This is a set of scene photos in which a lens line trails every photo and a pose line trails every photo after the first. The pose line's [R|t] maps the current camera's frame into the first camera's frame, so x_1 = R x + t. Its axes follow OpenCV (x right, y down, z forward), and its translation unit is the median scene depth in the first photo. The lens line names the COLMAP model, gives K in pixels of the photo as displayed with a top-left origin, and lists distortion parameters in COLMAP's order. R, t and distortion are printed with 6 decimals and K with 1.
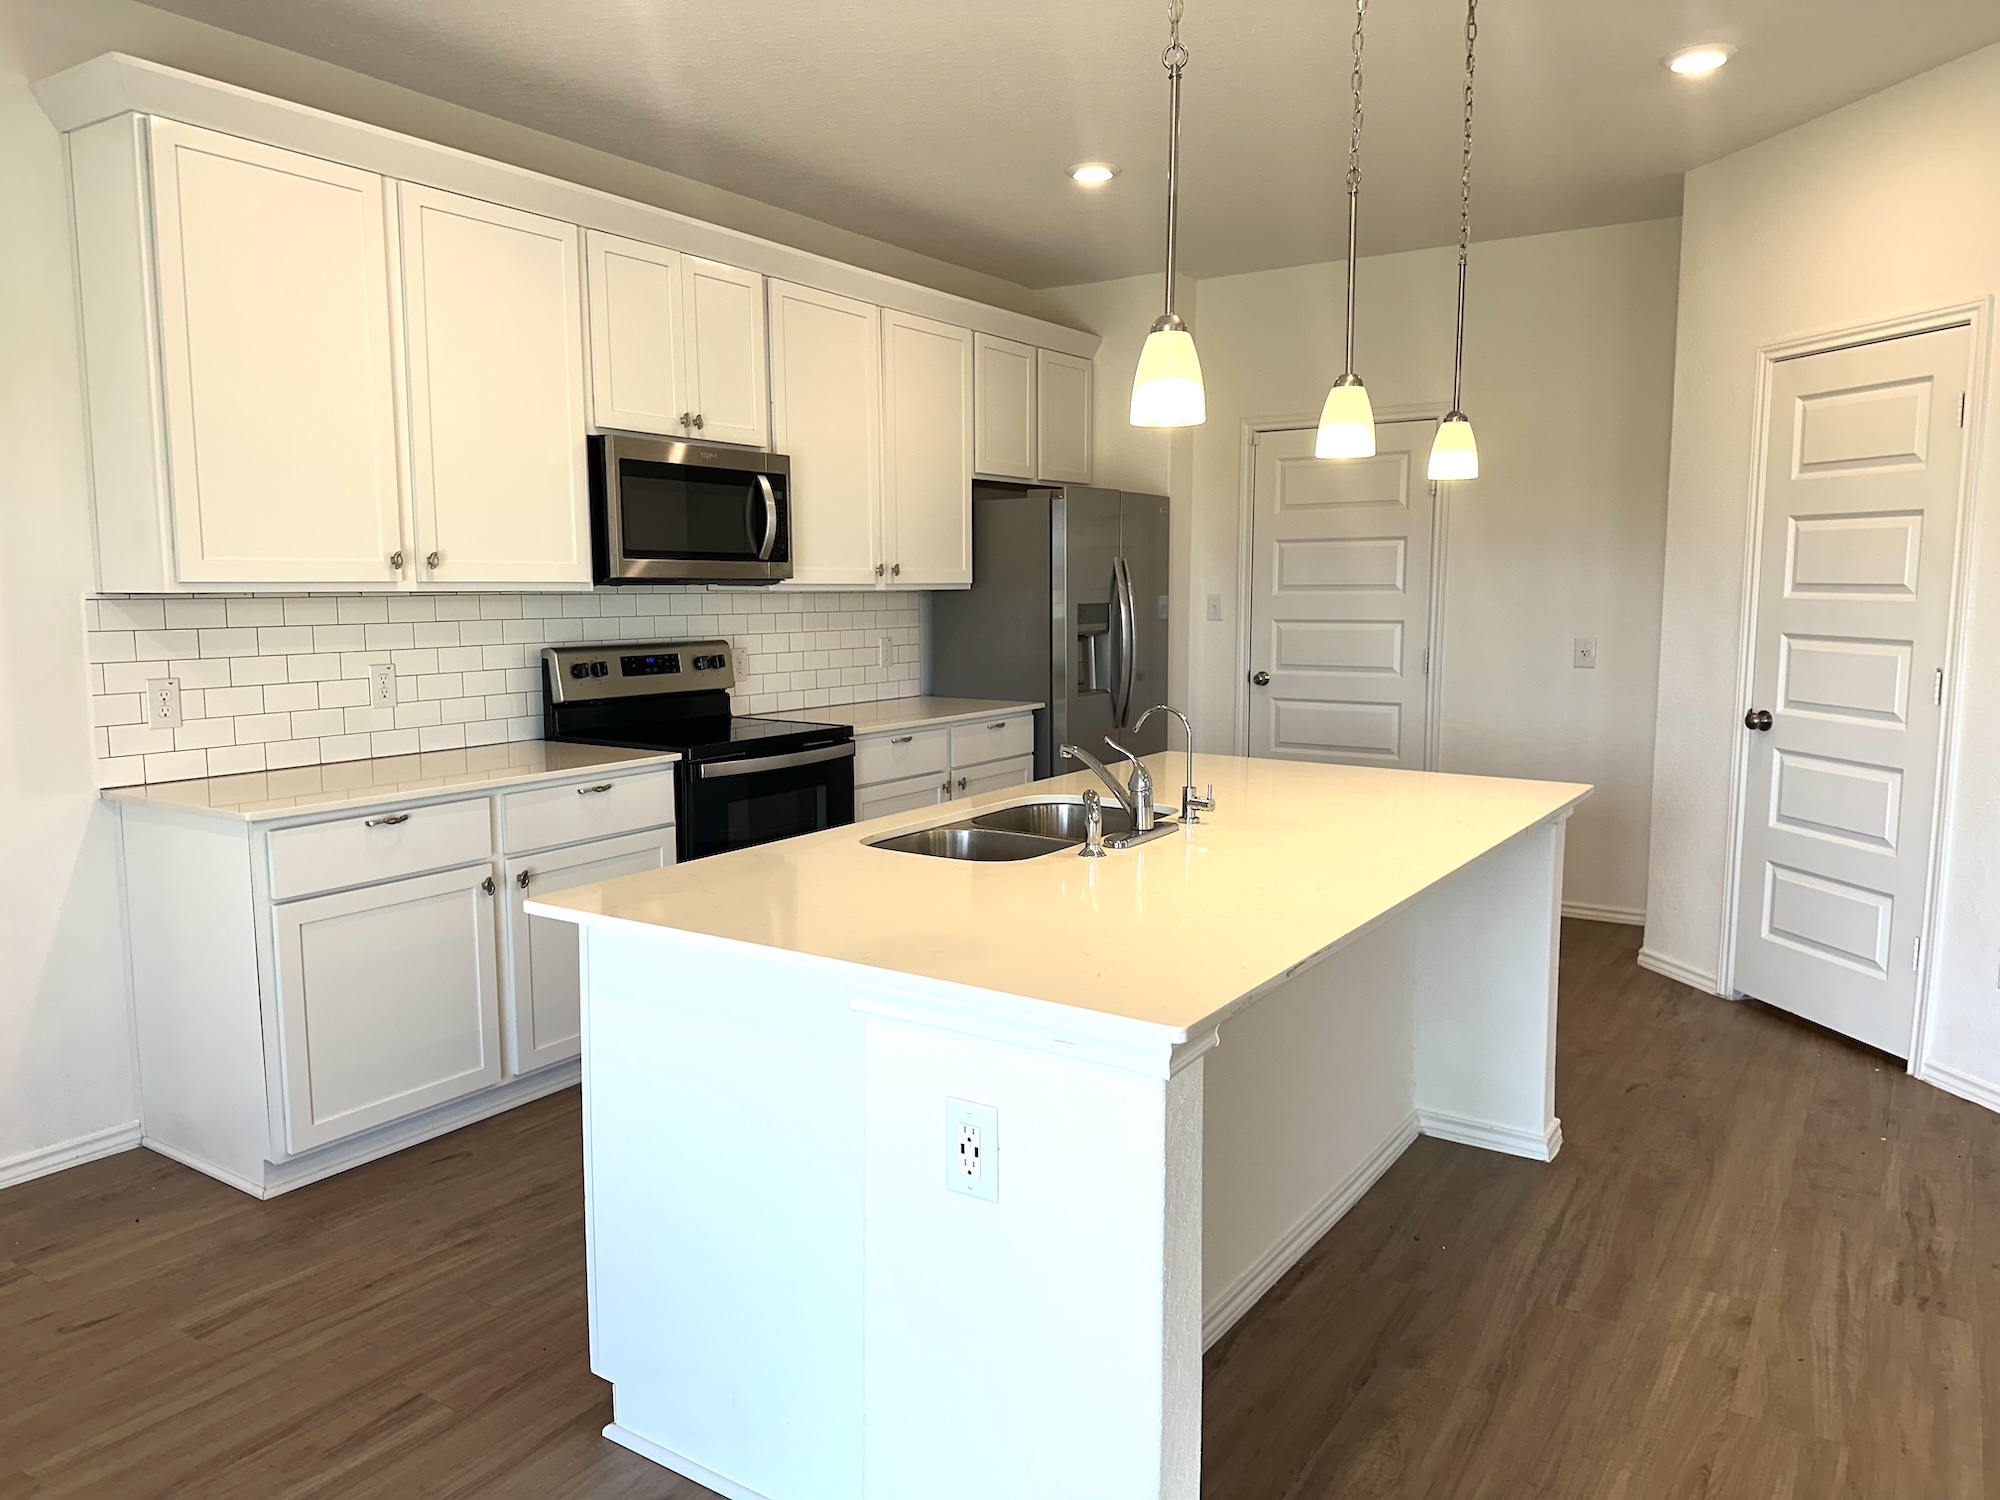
lens RADIAL K [[1402.6, 0, 1000.0], [0, 1402.6, 750.0], [0, 0, 1]] dist [0.004539, -0.000144]
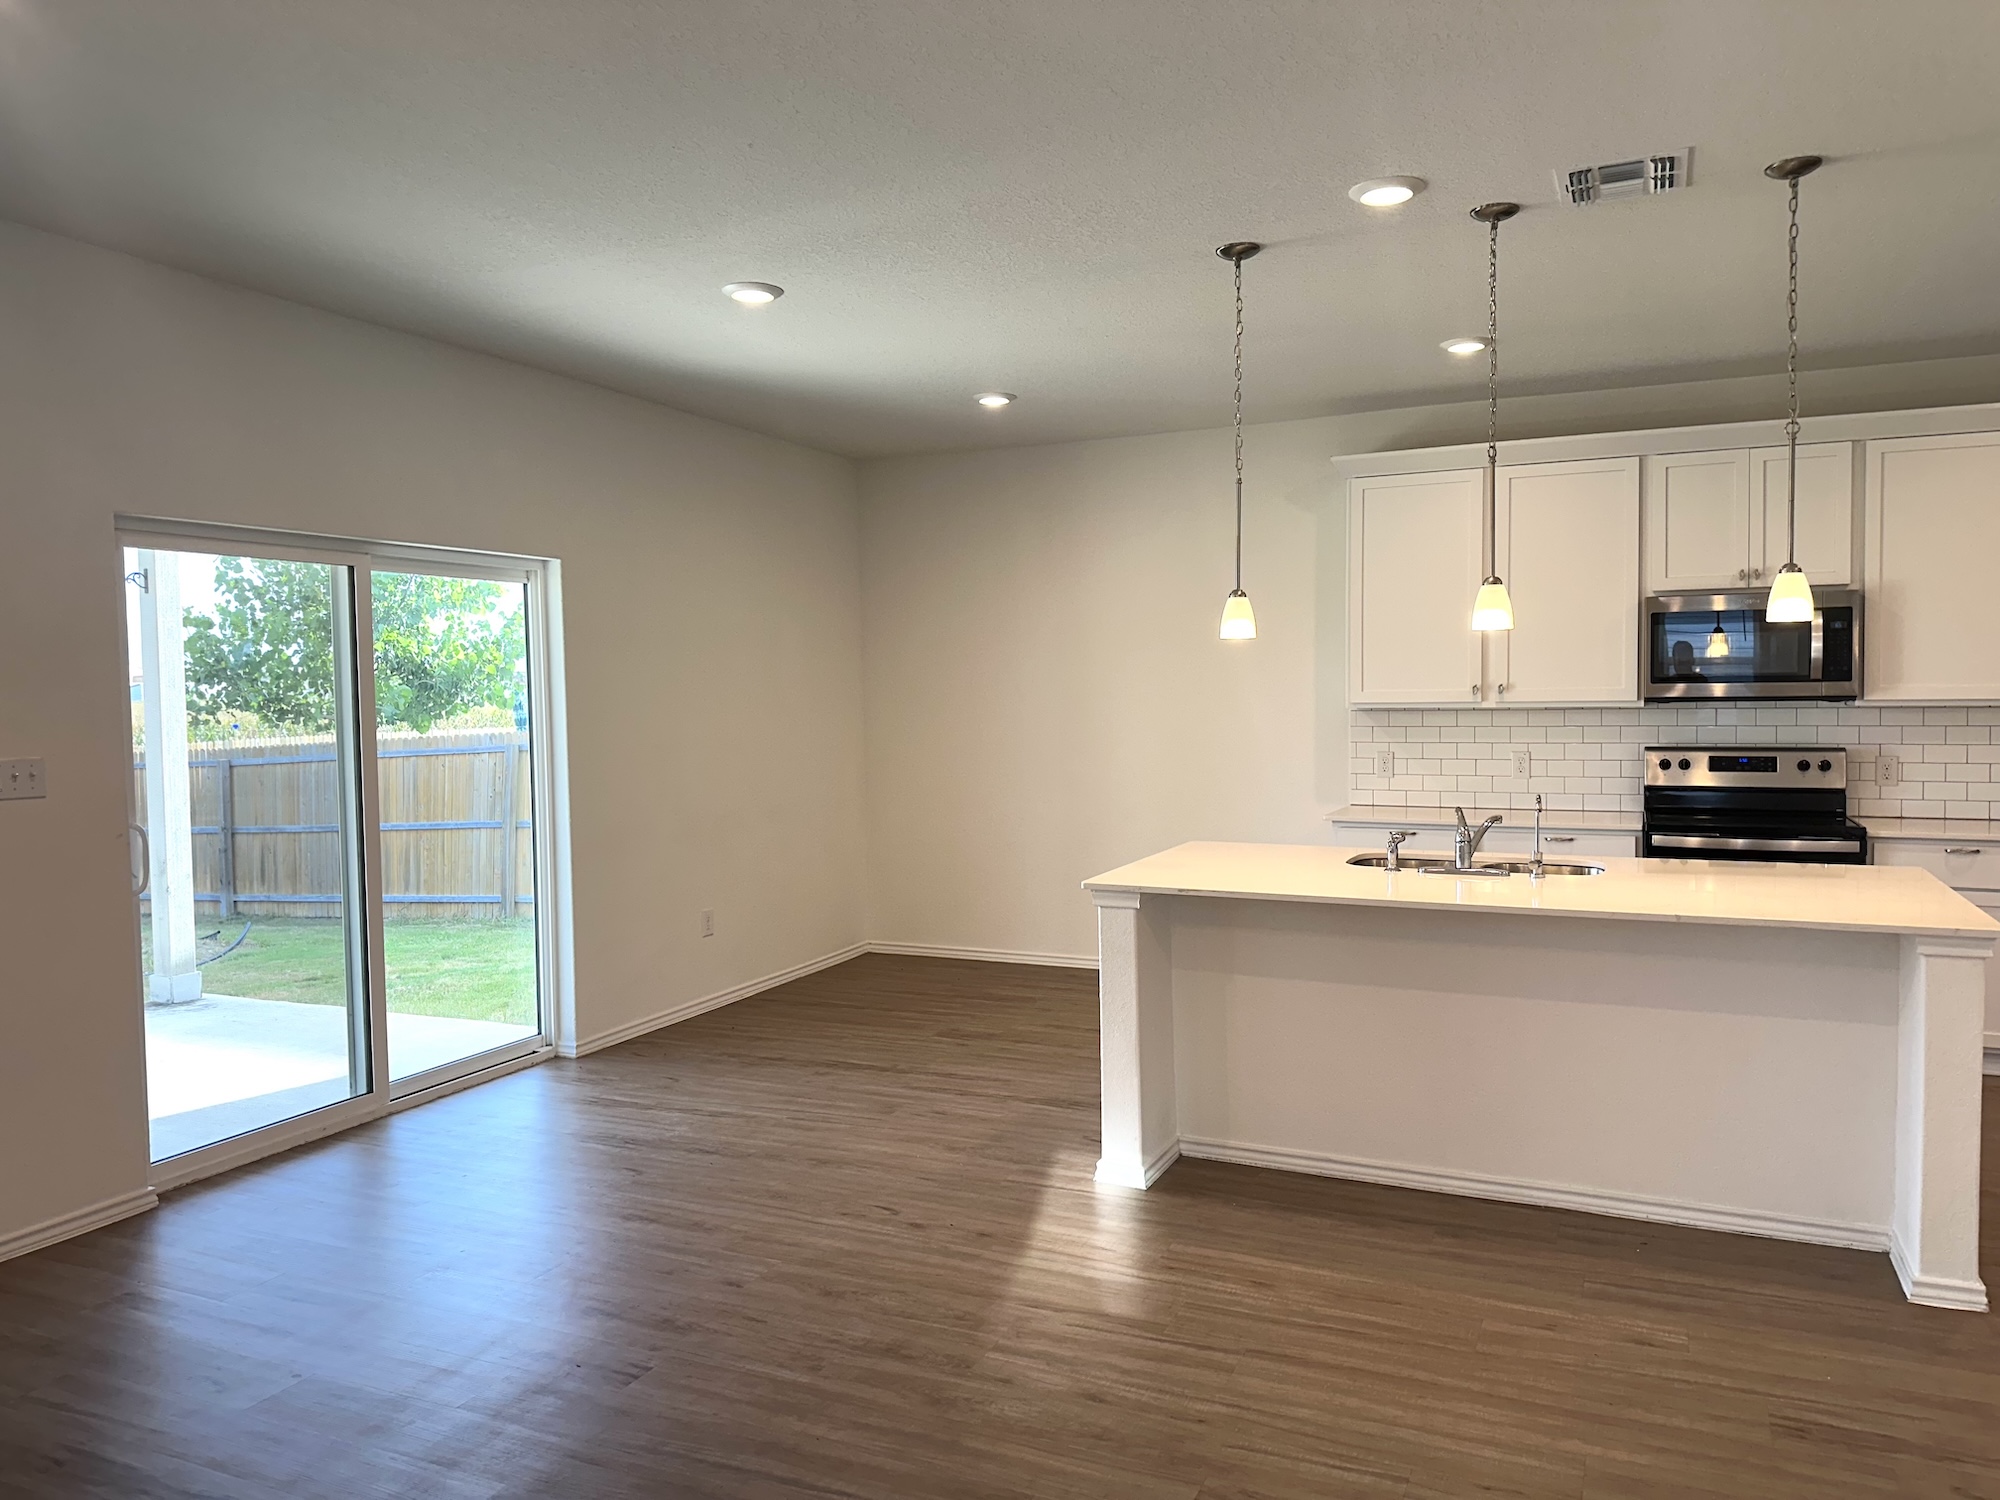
lens RADIAL K [[1402.6, 0, 1000.0], [0, 1402.6, 750.0], [0, 0, 1]] dist [0.004539, -0.000144]
pose [[0.154760, 0.039469, -0.987163, 1.130509], [-0.105318, 0.994167, 0.023238, -0.039924], [0.982322, 0.100370, 0.158014, 0.170183]]
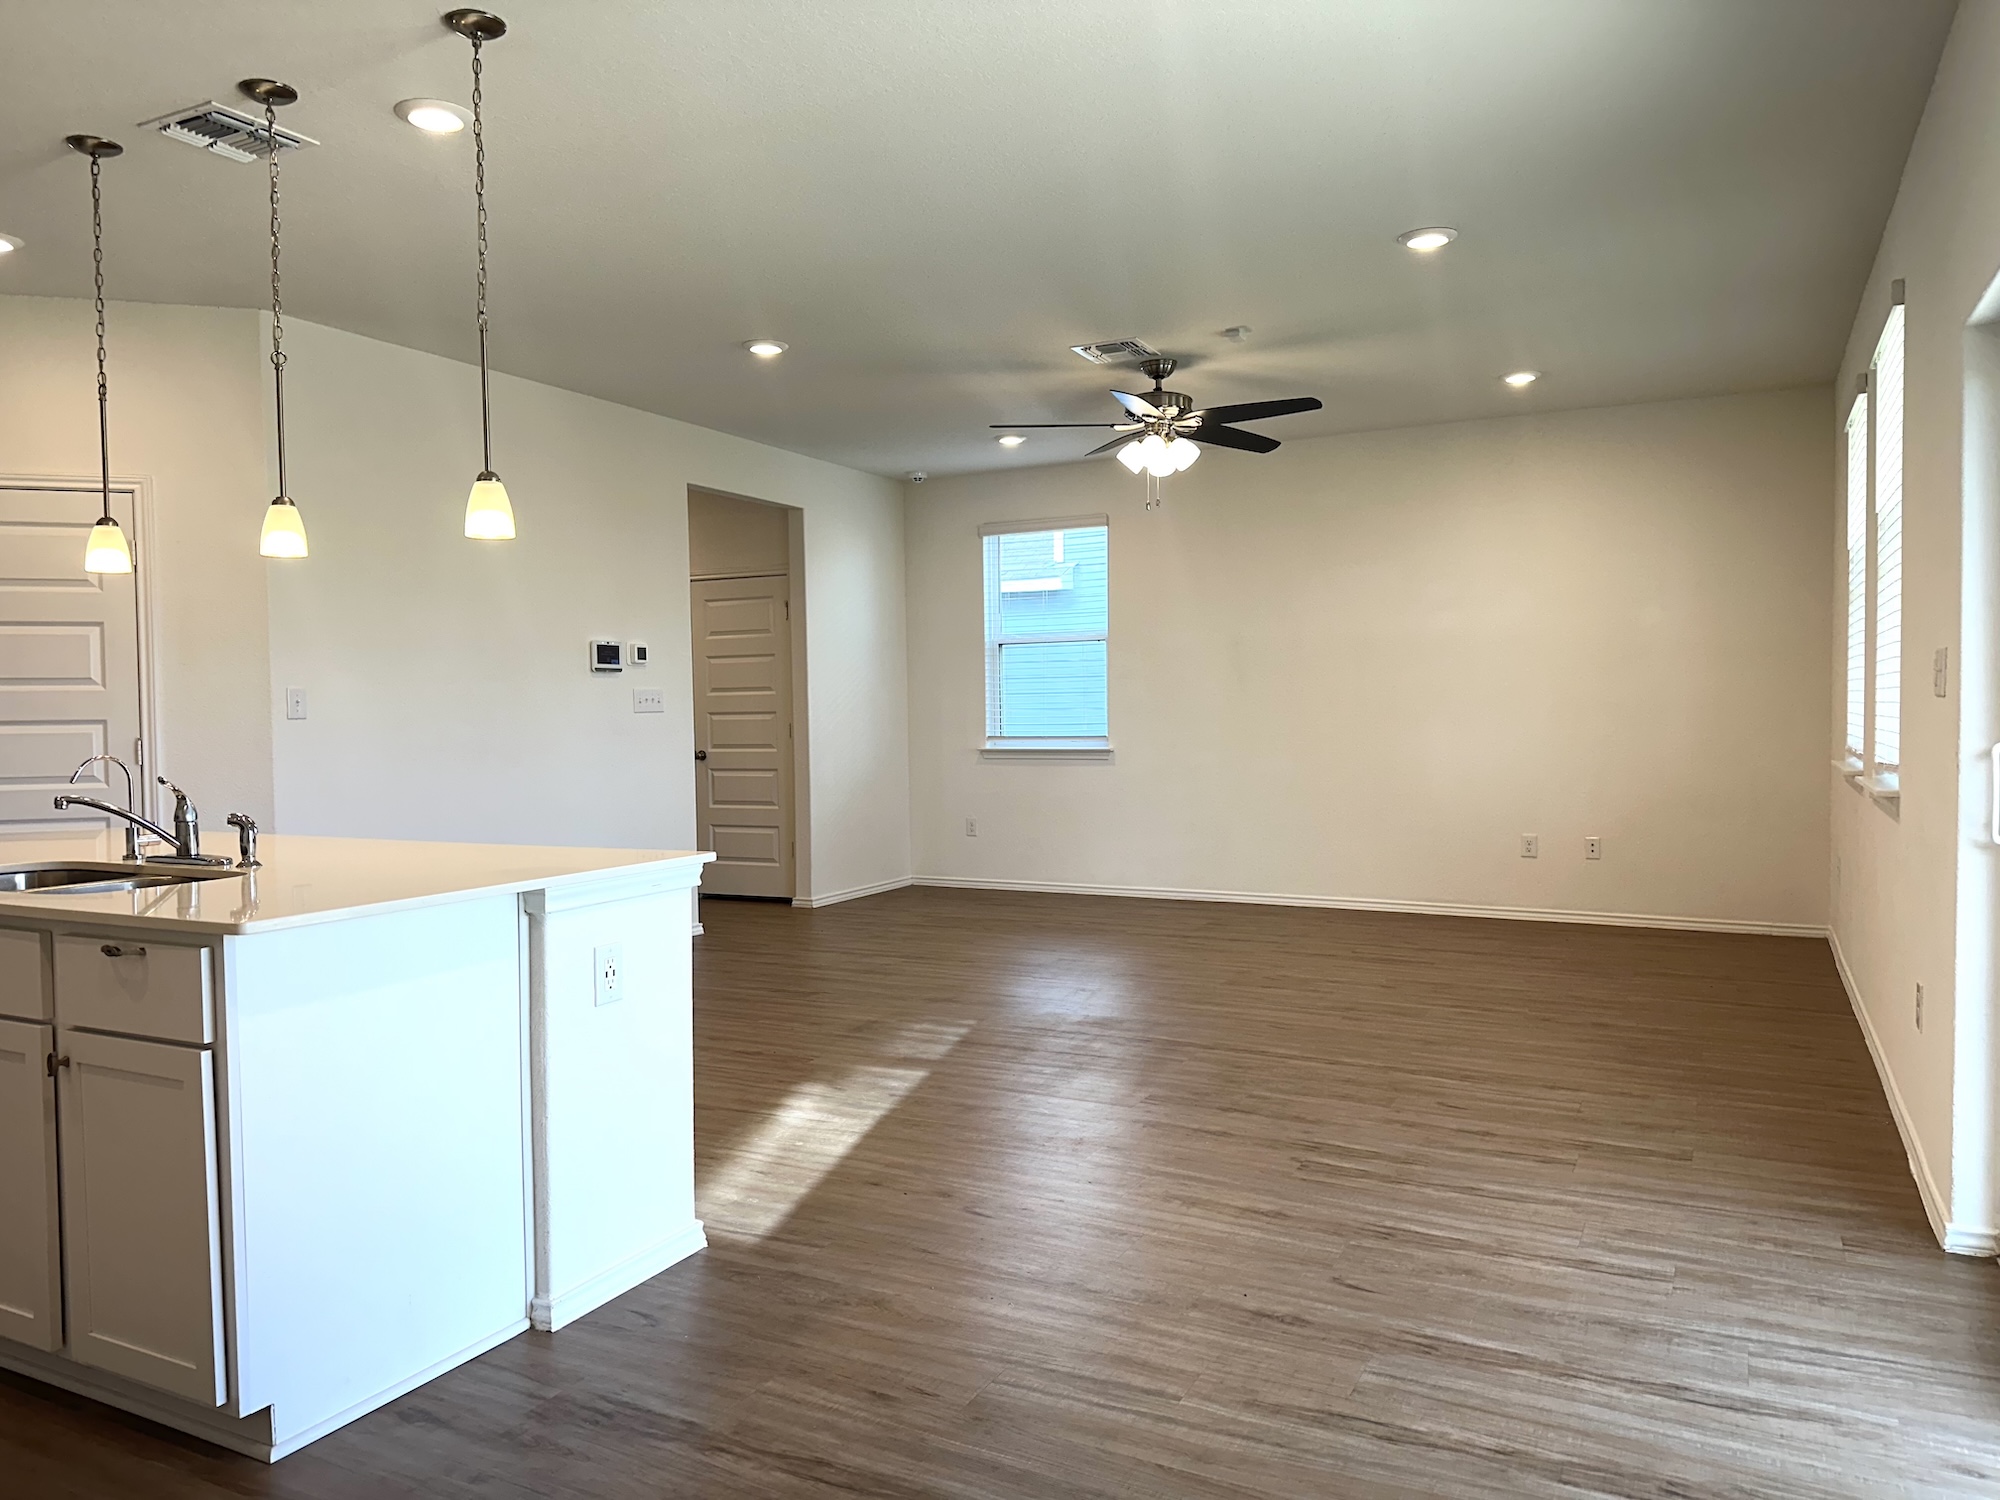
lens RADIAL K [[1411.4, 0, 1000.0], [0, 1411.4, 750.0], [0, 0, 1]] dist [-0.105085, 0.000074]
pose [[-0.102555, -0.031467, 0.994229, -0.798867], [0.131582, 0.990287, 0.044915, 0.006537], [-0.985986, 0.135429, -0.097419, 0.321341]]
